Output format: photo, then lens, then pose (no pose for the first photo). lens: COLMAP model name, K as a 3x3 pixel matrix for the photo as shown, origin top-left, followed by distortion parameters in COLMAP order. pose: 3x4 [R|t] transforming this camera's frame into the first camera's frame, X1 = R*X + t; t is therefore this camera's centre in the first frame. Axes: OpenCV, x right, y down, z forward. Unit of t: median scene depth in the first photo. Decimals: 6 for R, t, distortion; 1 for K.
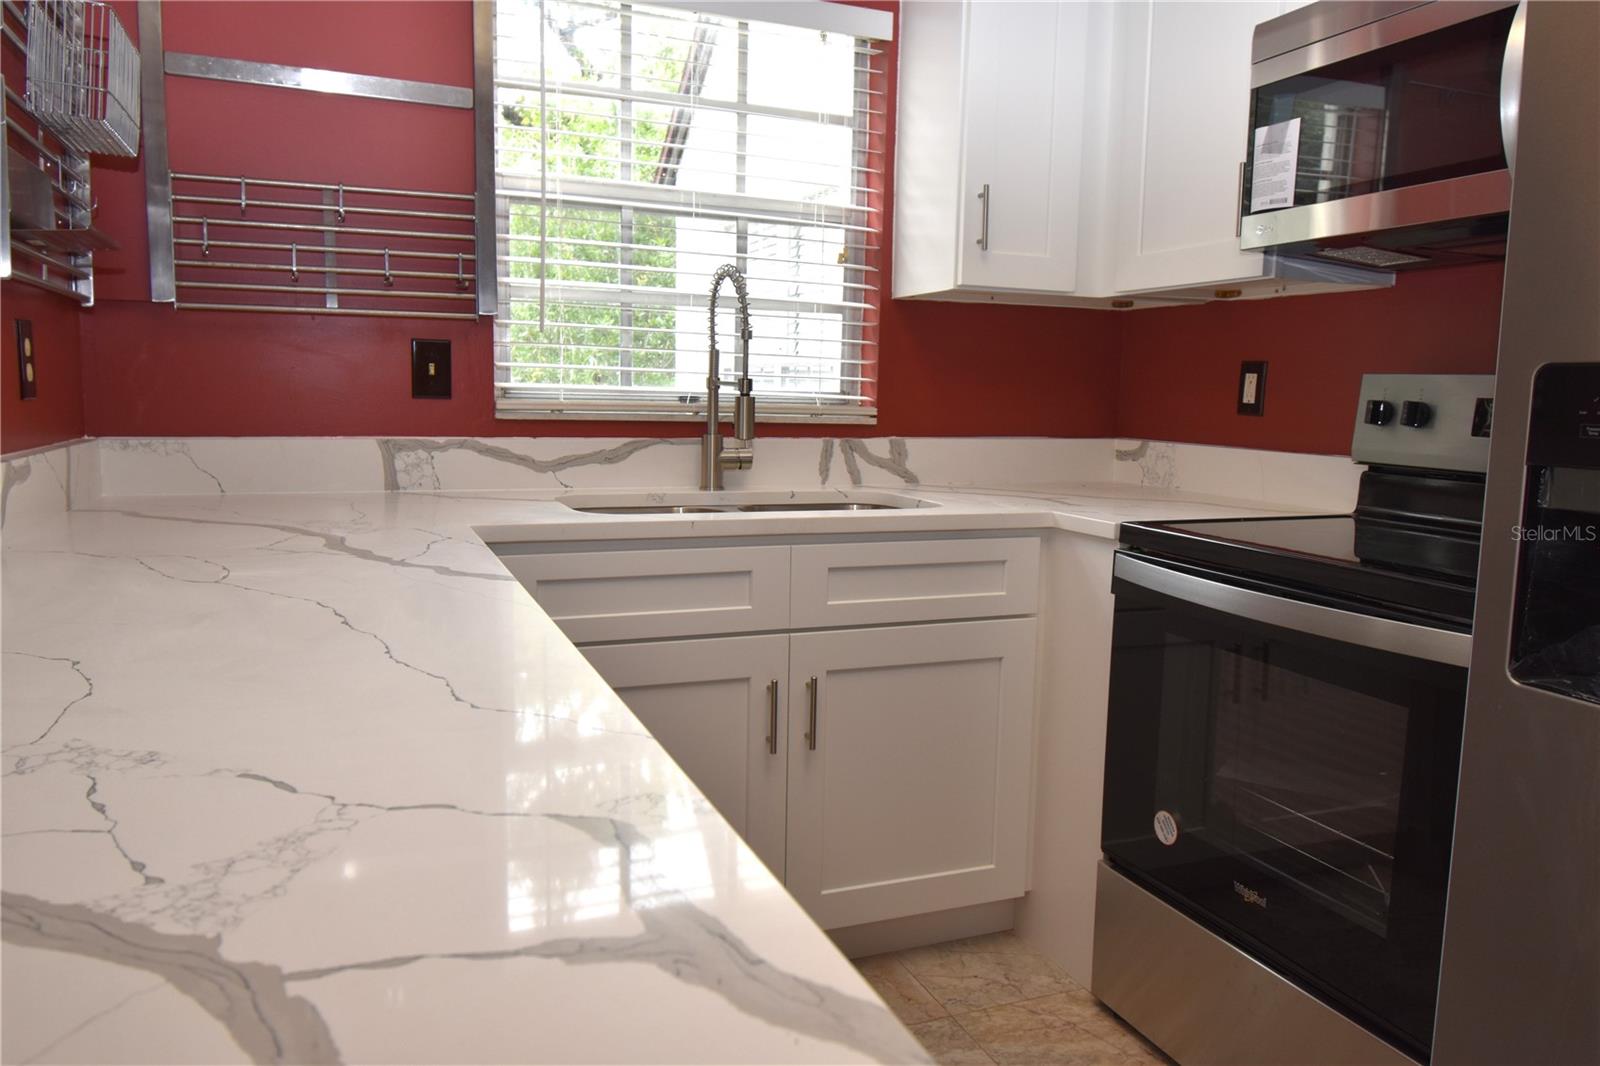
lens RADIAL K [[1151.9, 0, 801.1], [0, 1151.9, 538.3], [0, 0, 1]] dist [-0.000338, -0.005885]
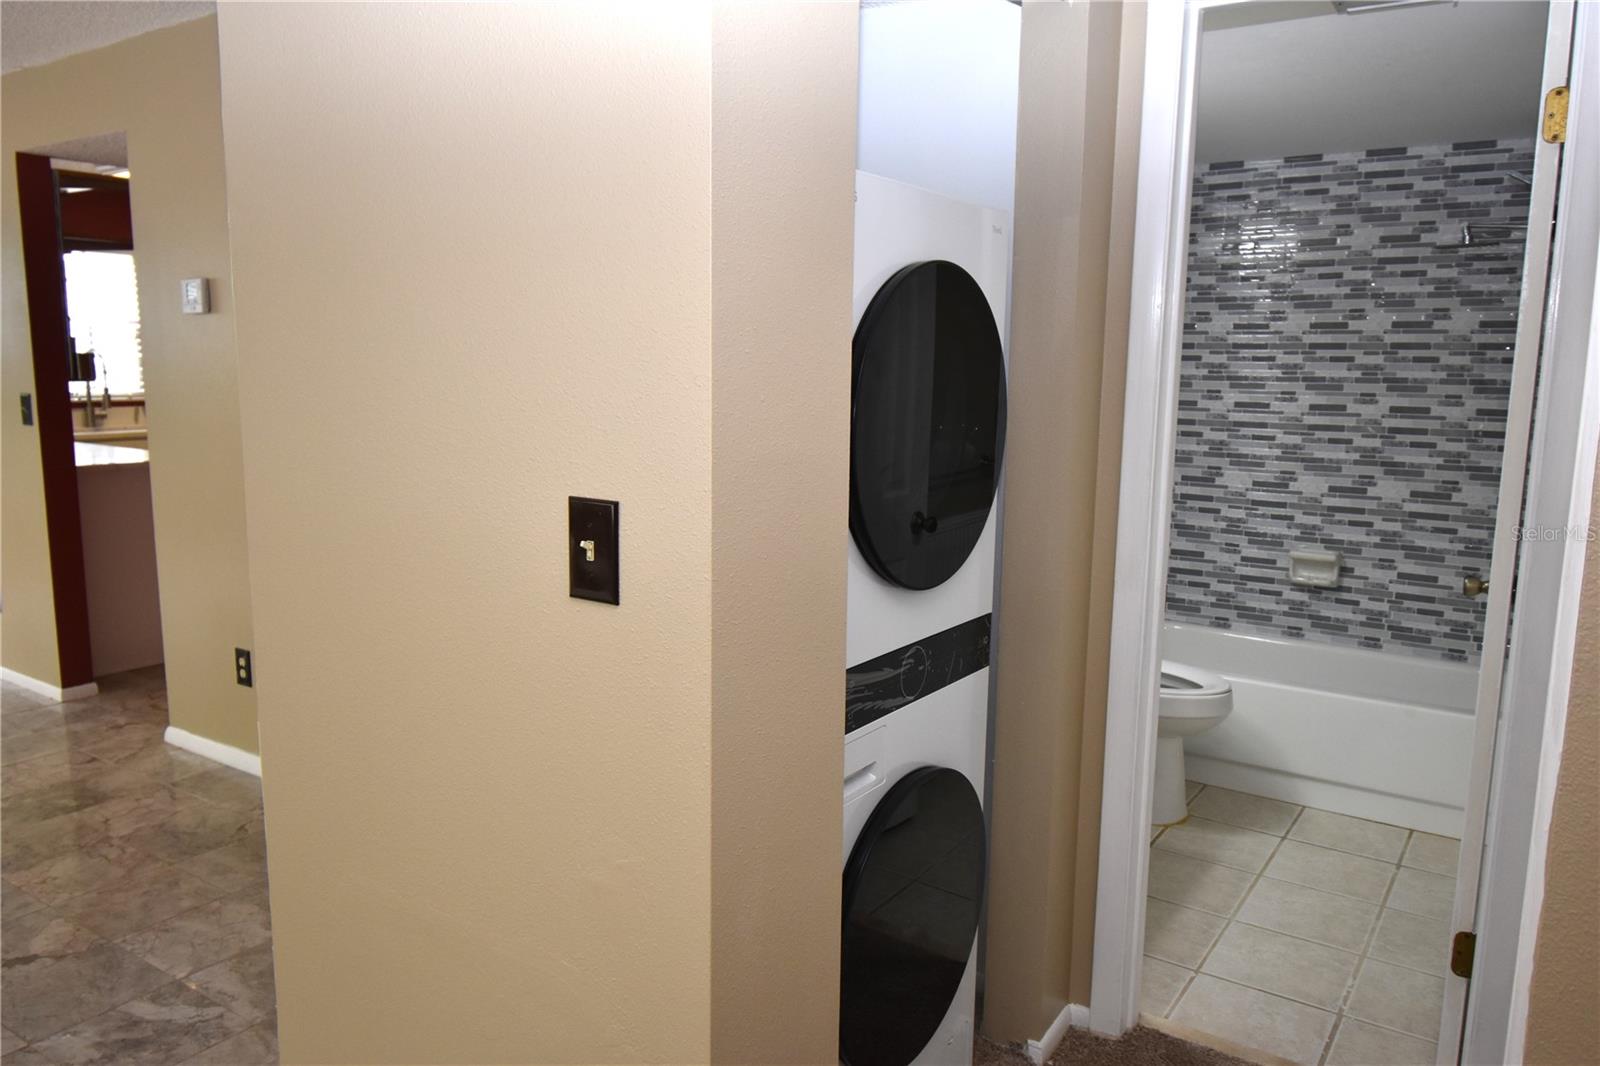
lens RADIAL K [[1147.5, 0, 801.1], [0, 1147.5, 537.6], [0, 0, 1]] dist [0.008124, -0.026115]
pose [[0.823940, -0.099403, 0.557891, -0.250772], [0.077317, 0.995008, 0.063098, 0.188483], [-0.561378, -0.008854, 0.827512, -2.339678]]
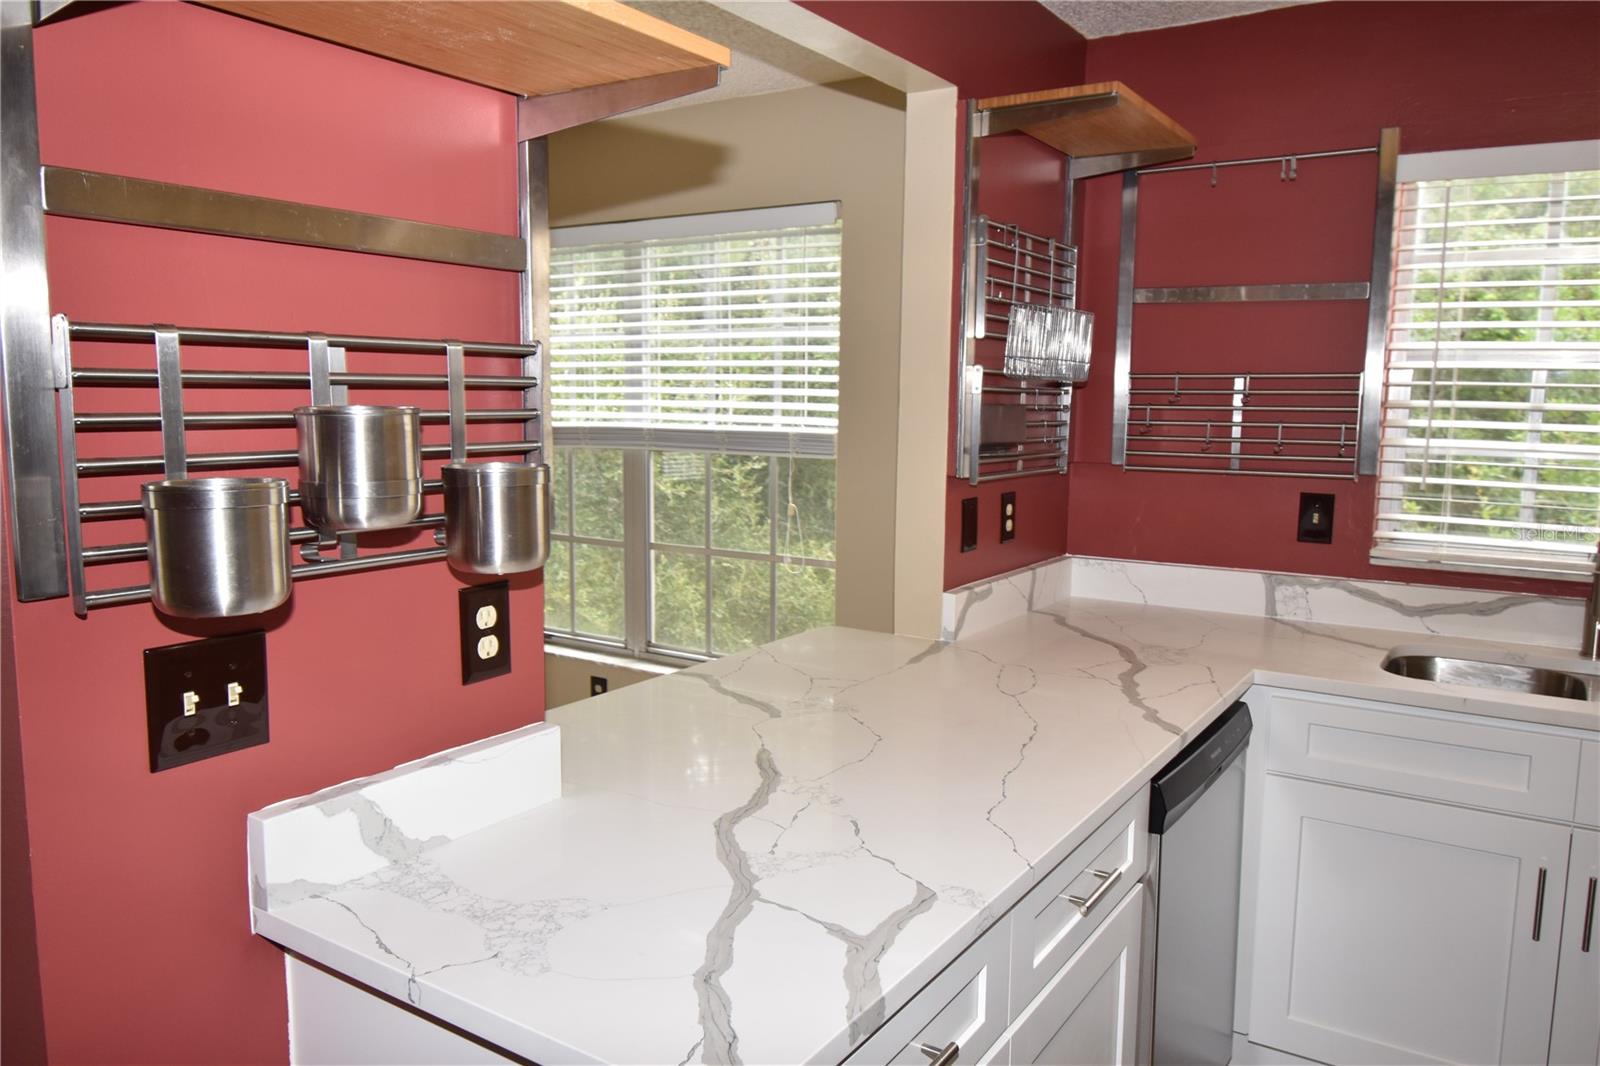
lens RADIAL K [[1156.8, 0, 799.8], [0, 1156.8, 536.1], [0, 0, 1]] dist [-0.000112, -0.002840]
pose [[0.573391, 0.085449, -0.814814, 0.346044], [-0.102818, 0.994188, 0.031906, -0.113095], [0.812805, 0.065483, 0.578844, -0.115304]]
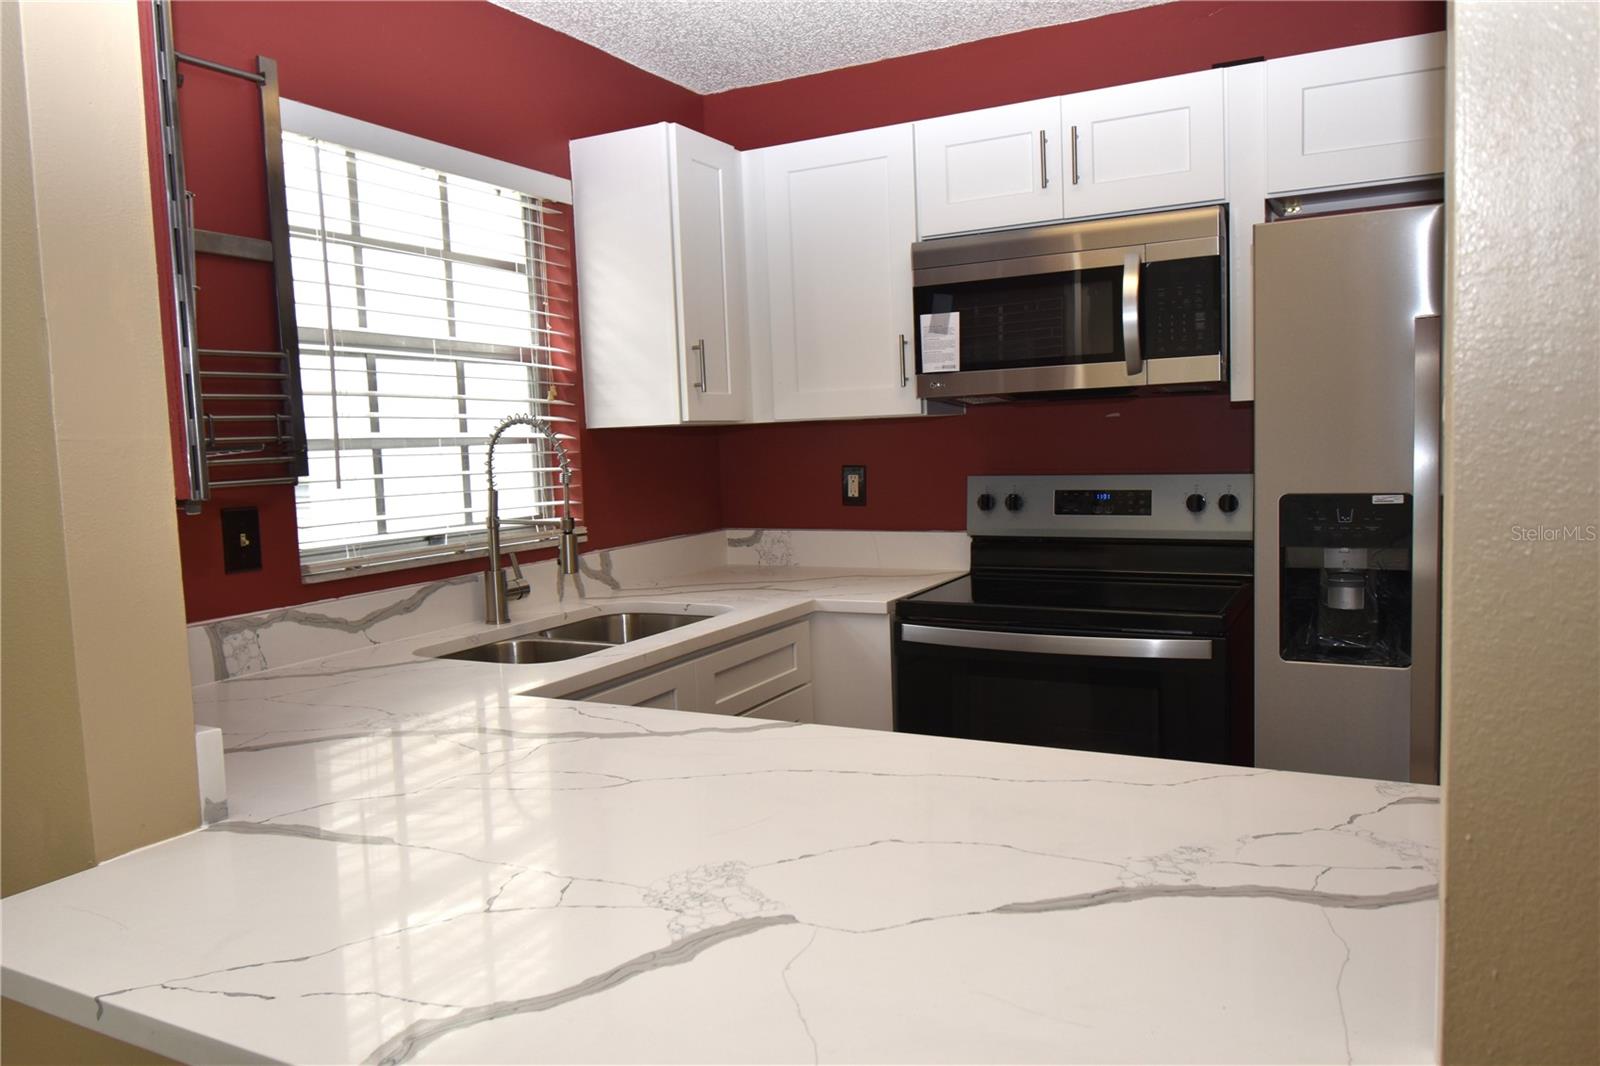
lens RADIAL K [[1147.5, 0, 801.1], [0, 1147.5, 537.6], [0, 0, 1]] dist [0.008124, -0.026115]
pose [[0.755034, -0.107264, 0.646853, -0.578308], [0.135236, 0.990792, 0.006444, -0.095489], [-0.641588, 0.082612, 0.762588, 0.026450]]
